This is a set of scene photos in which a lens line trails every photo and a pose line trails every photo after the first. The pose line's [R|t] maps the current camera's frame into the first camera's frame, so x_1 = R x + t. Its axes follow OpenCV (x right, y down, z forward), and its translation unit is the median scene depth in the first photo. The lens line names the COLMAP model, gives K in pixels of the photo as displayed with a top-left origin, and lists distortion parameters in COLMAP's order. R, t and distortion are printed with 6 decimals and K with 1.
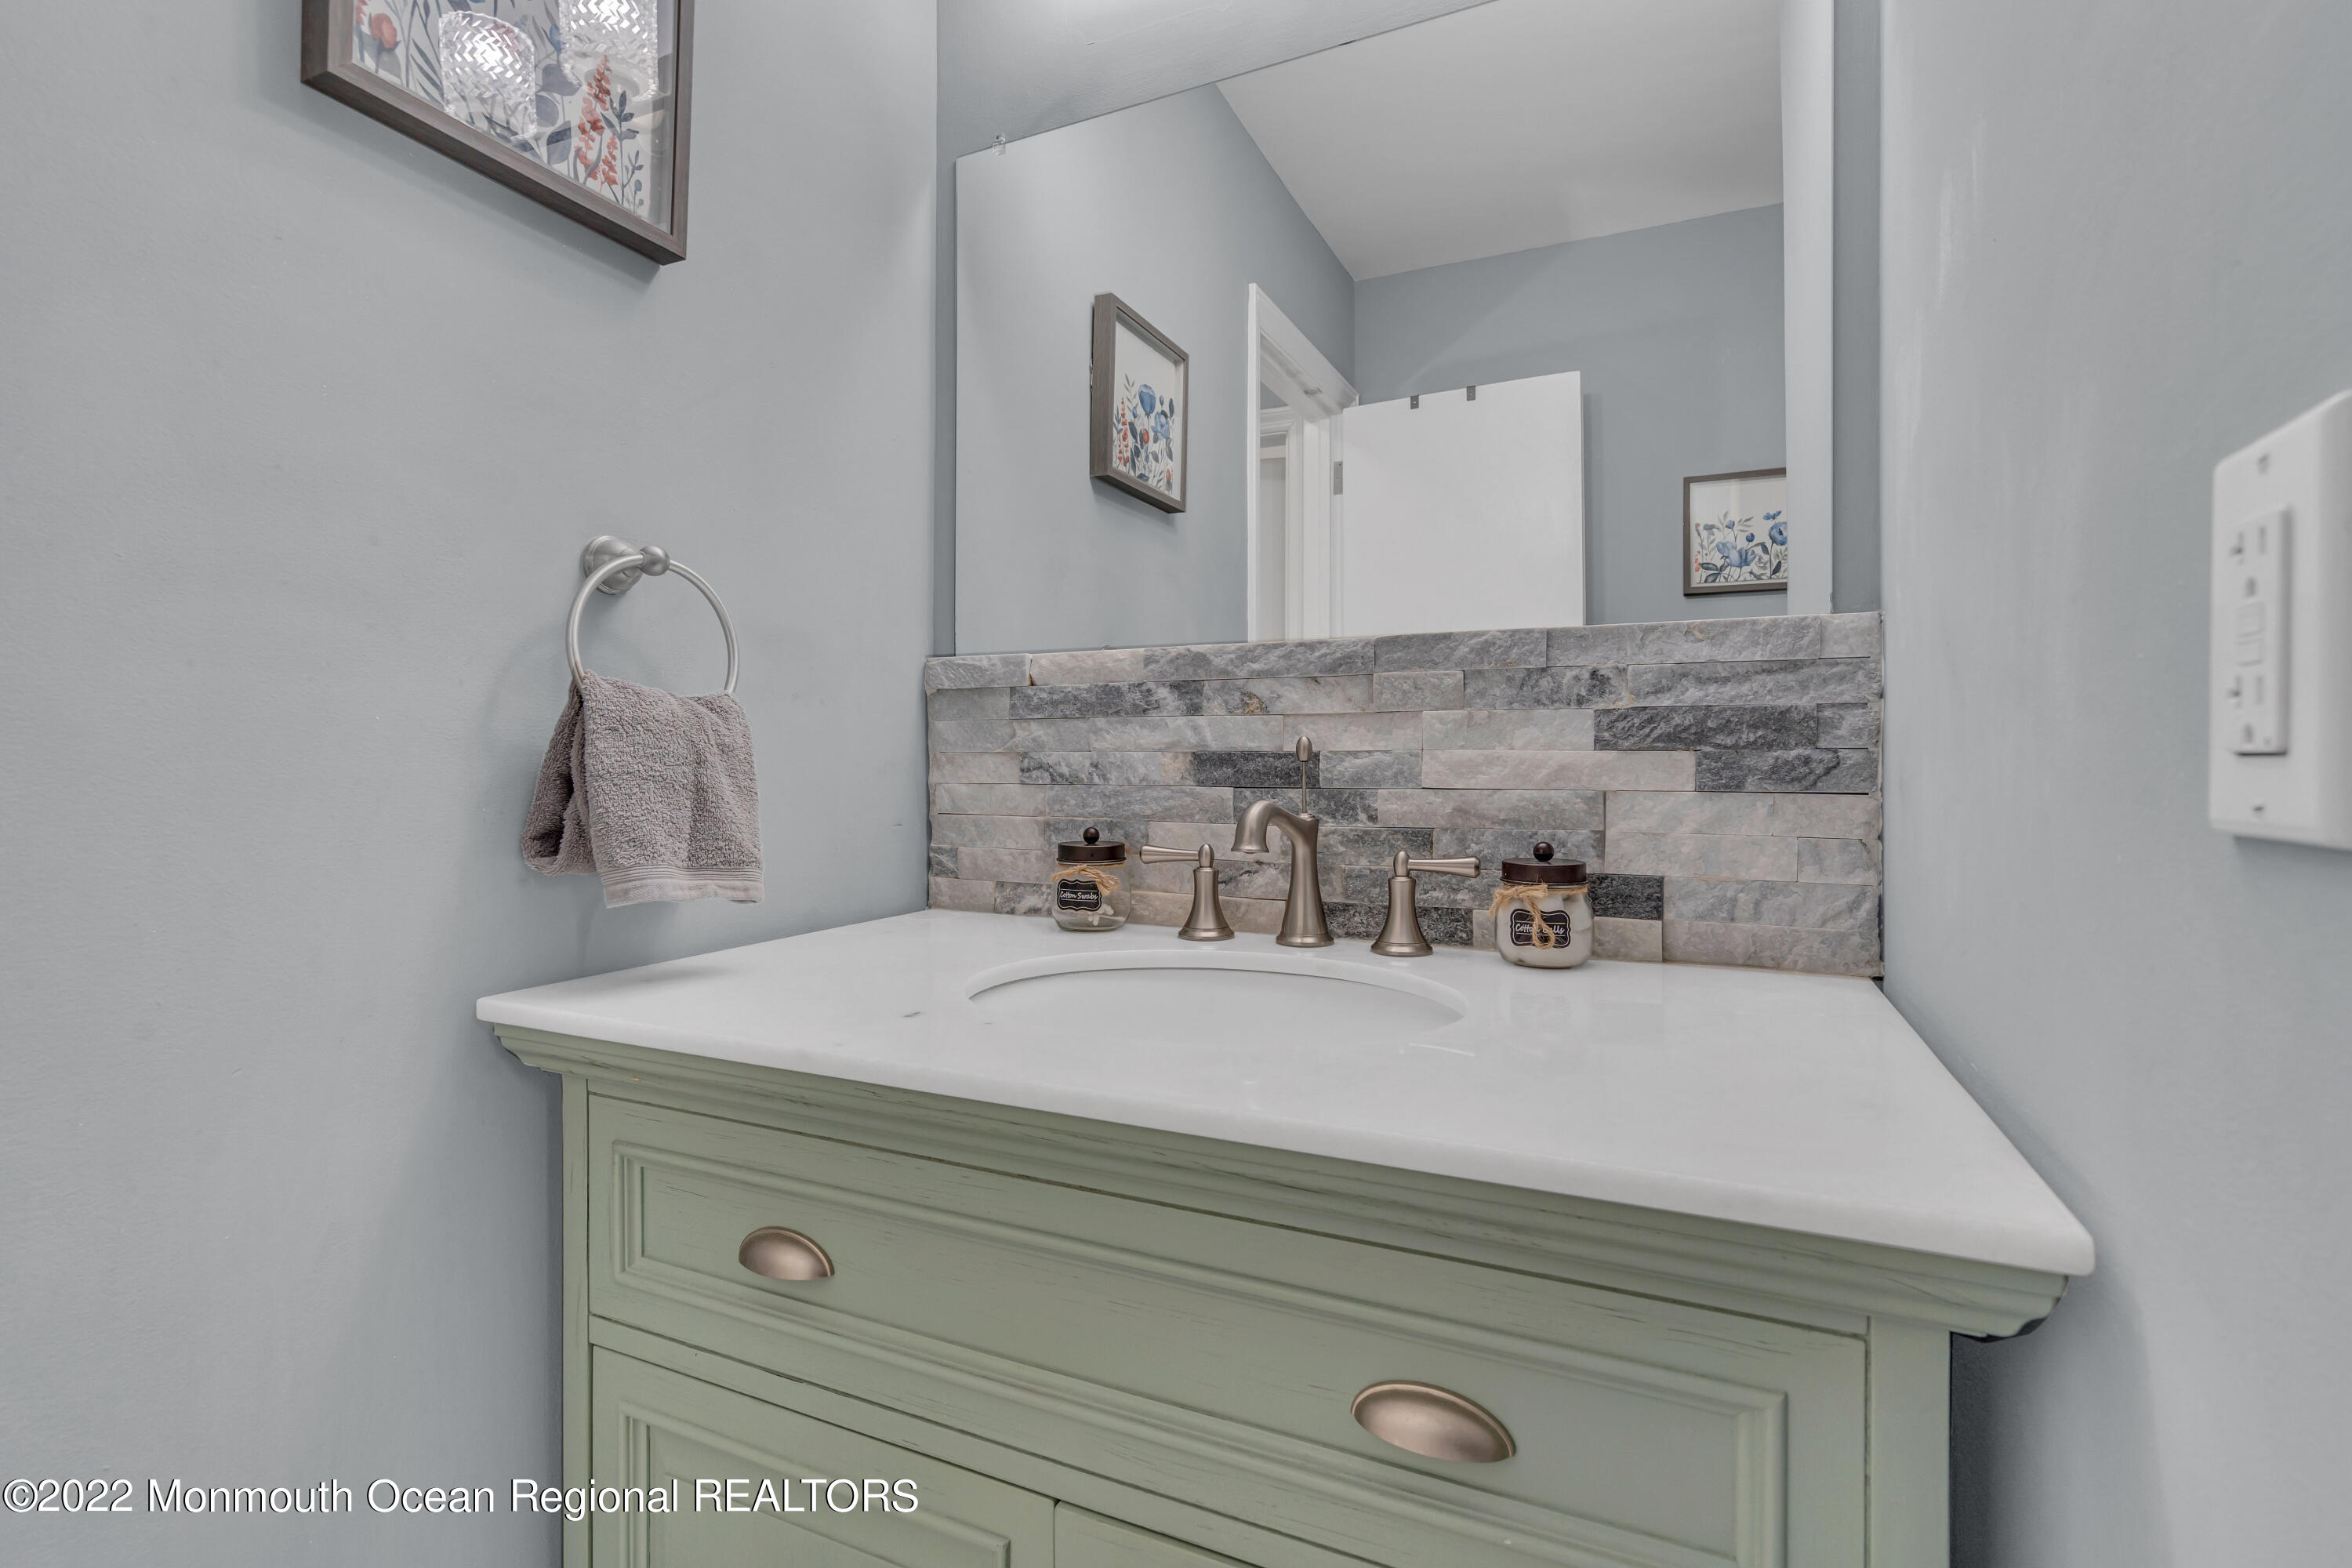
lens RADIAL K [[1072.6, 0, 1186.9], [0, 1072.6, 768.1], [0, 0, 1]] dist [0.000326, 0.000286]
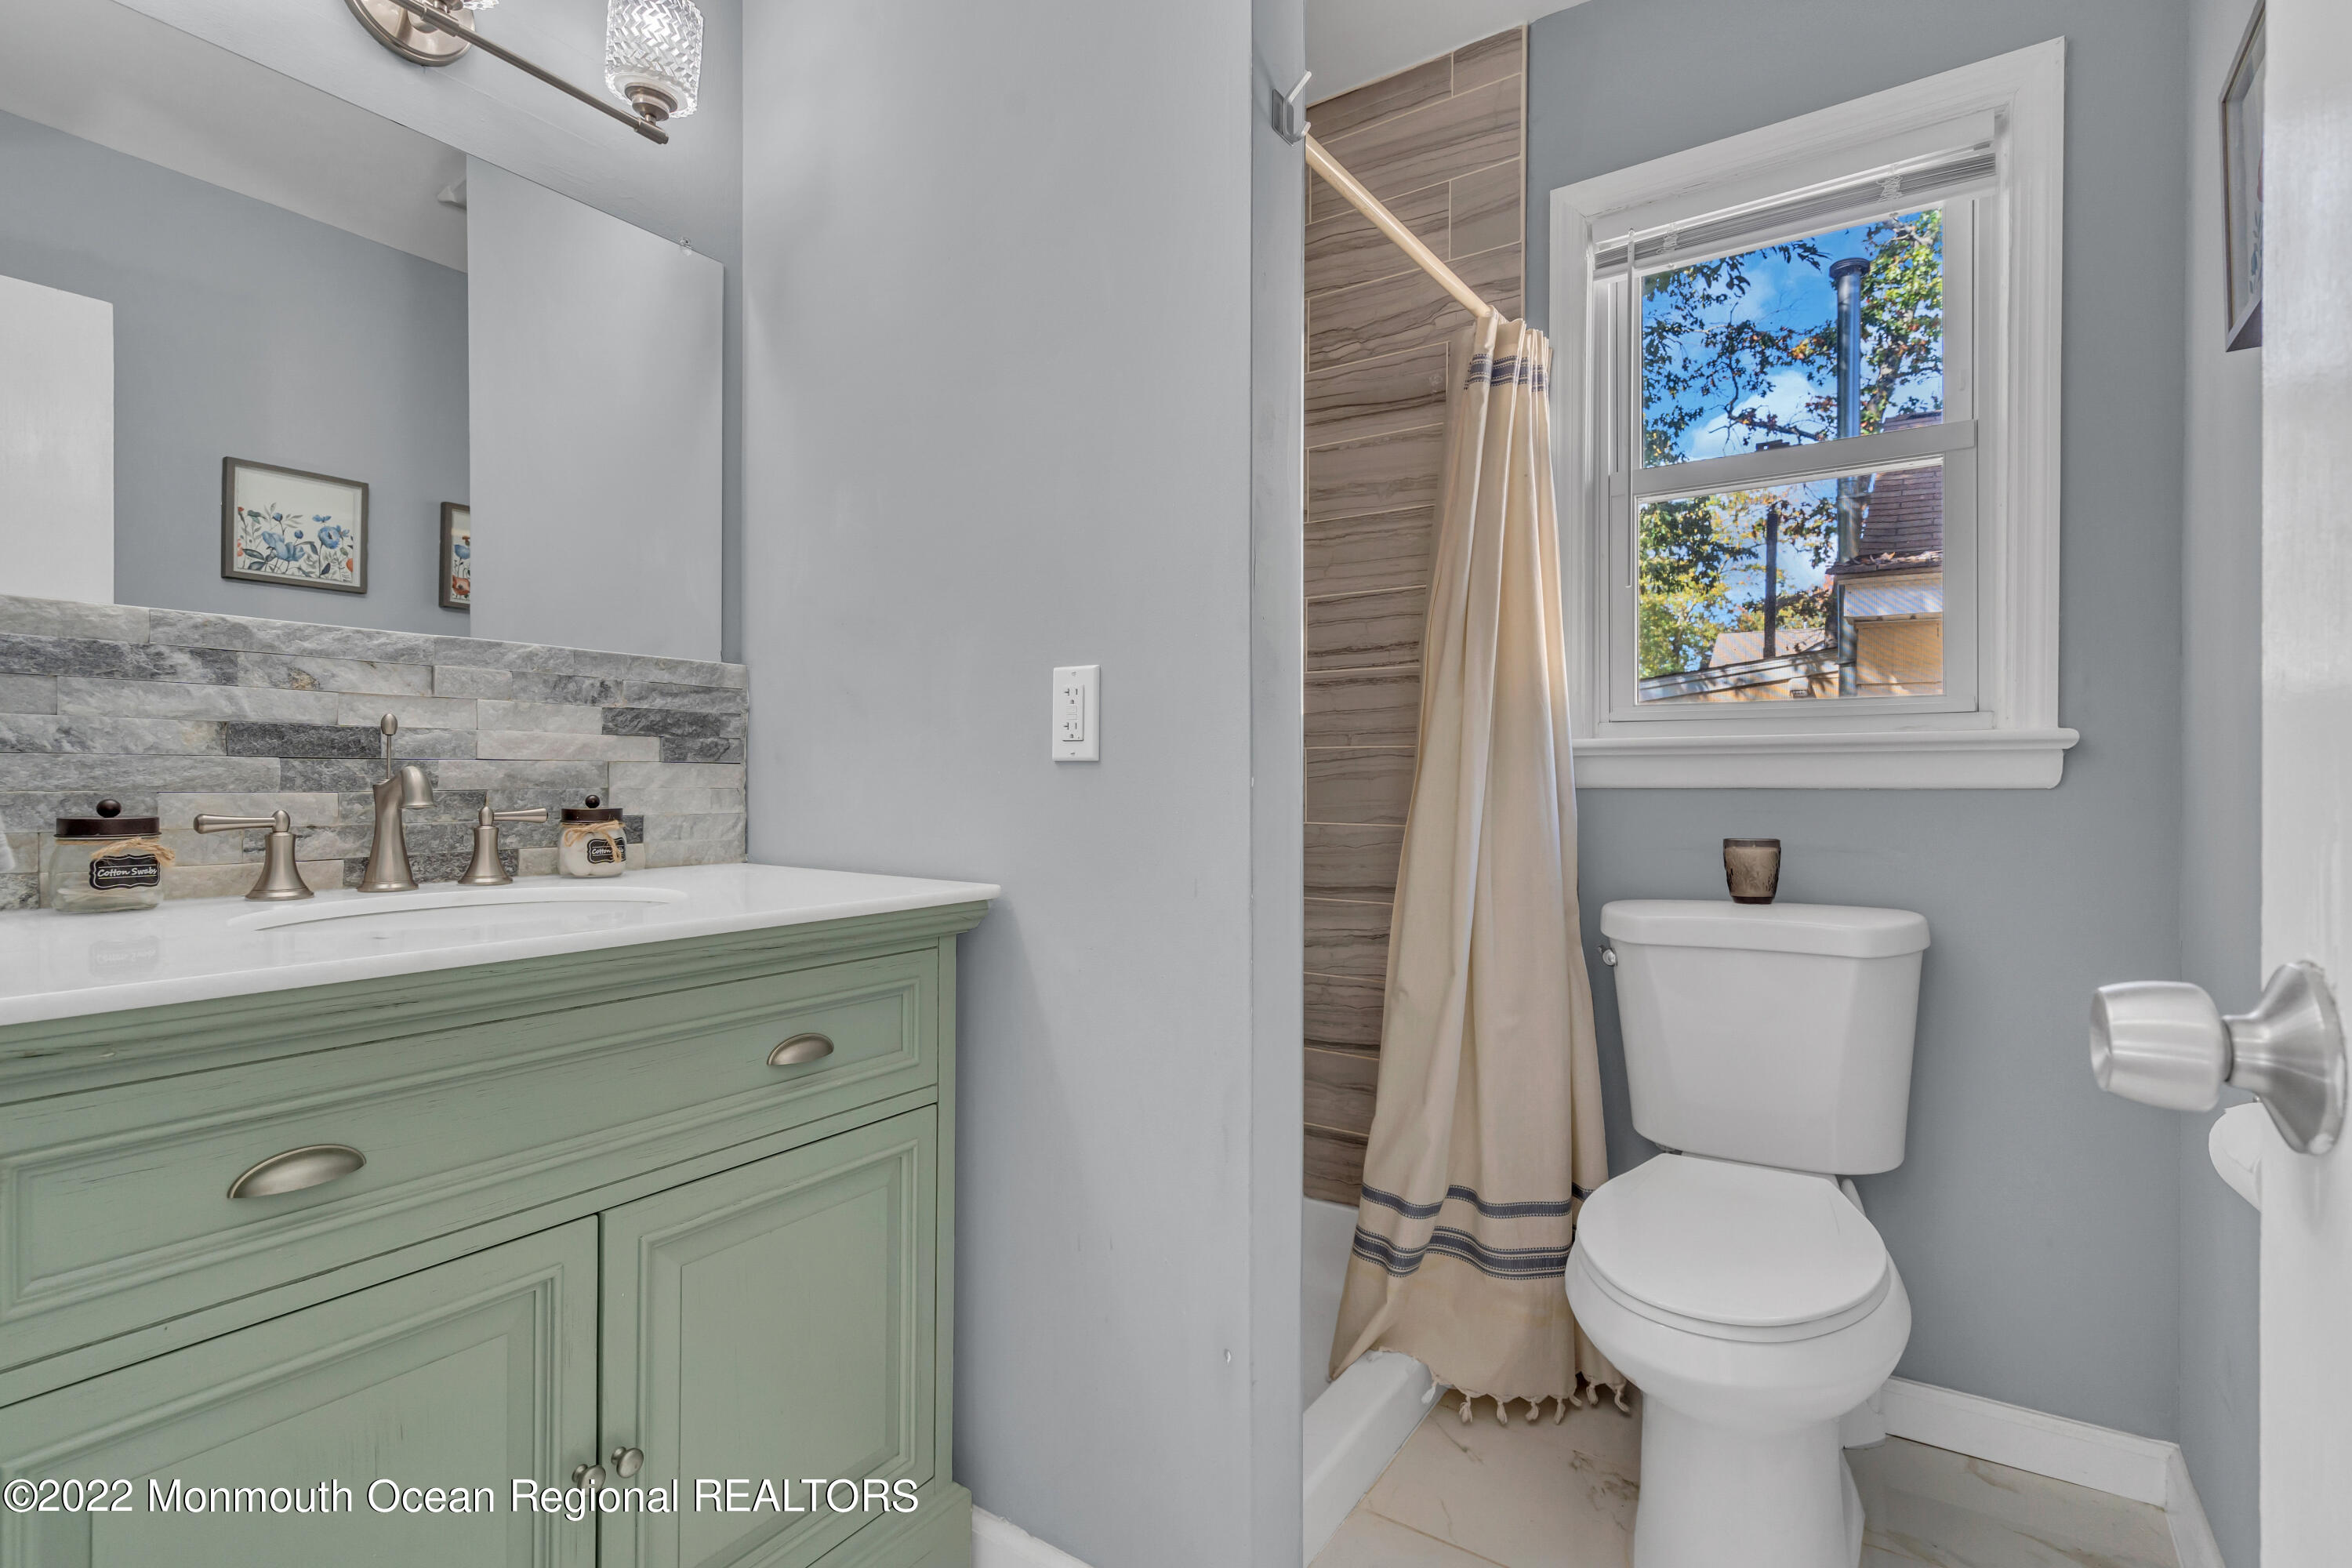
lens RADIAL K [[1072.6, 0, 1186.9], [0, 1072.6, 768.1], [0, 0, 1]] dist [0.000326, 0.000286]
pose [[0.167325, 0.004859, 0.985890, -0.885878], [-0.003543, 0.999984, -0.004327, 0.031386], [-0.985895, -0.002768, 0.167340, -0.052809]]
